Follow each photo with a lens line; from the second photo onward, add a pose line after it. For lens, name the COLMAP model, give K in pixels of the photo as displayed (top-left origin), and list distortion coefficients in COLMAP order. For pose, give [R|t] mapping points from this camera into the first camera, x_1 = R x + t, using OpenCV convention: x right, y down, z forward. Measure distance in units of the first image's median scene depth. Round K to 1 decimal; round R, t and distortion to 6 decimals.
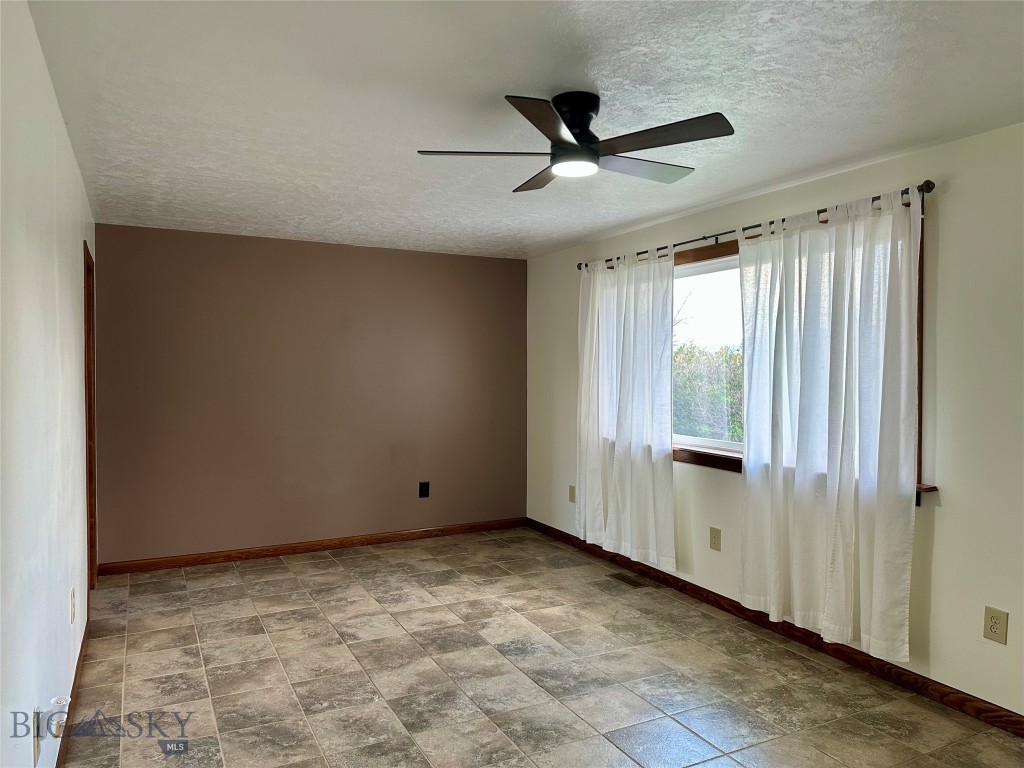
lens RADIAL K [[728.5, 0, 511.2], [0, 728.5, 382.6], [0, 0, 1]] dist [0.102818, -0.069723]
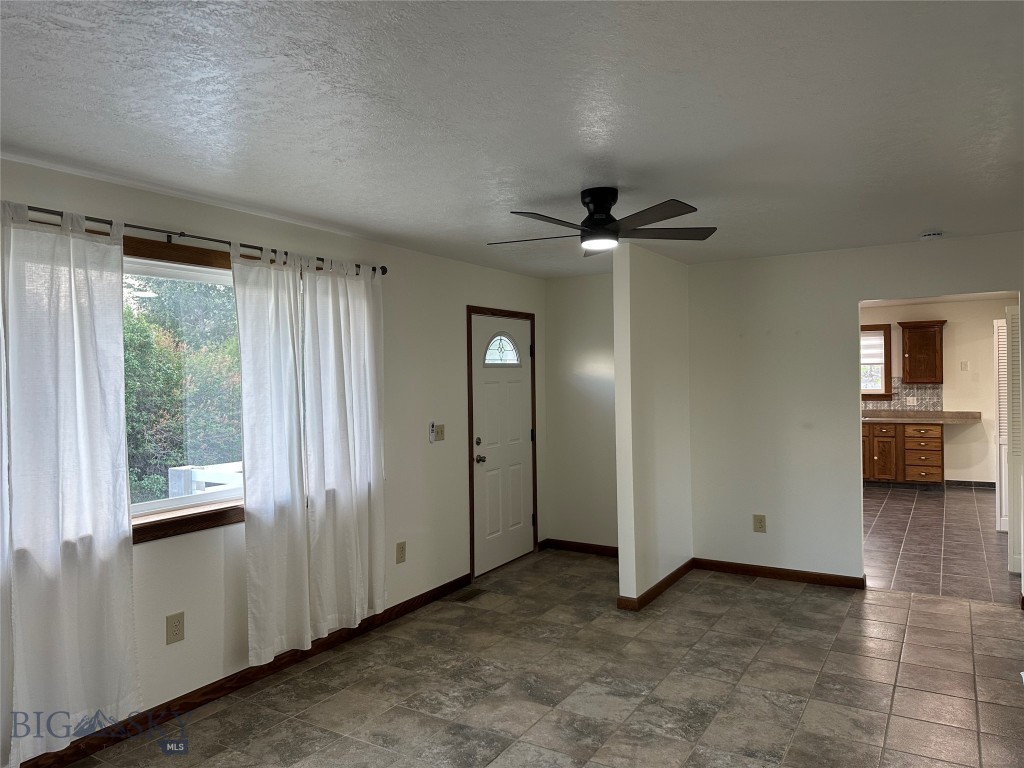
lens RADIAL K [[728.5, 0, 517.0], [0, 728.5, 385.0], [0, 0, 1]] dist [0.102818, -0.069723]
pose [[-0.519040, -0.006887, 0.854722, -0.679878], [0.030077, 0.999201, 0.026315, -0.059107], [-0.854220, 0.039366, -0.518419, 1.305721]]
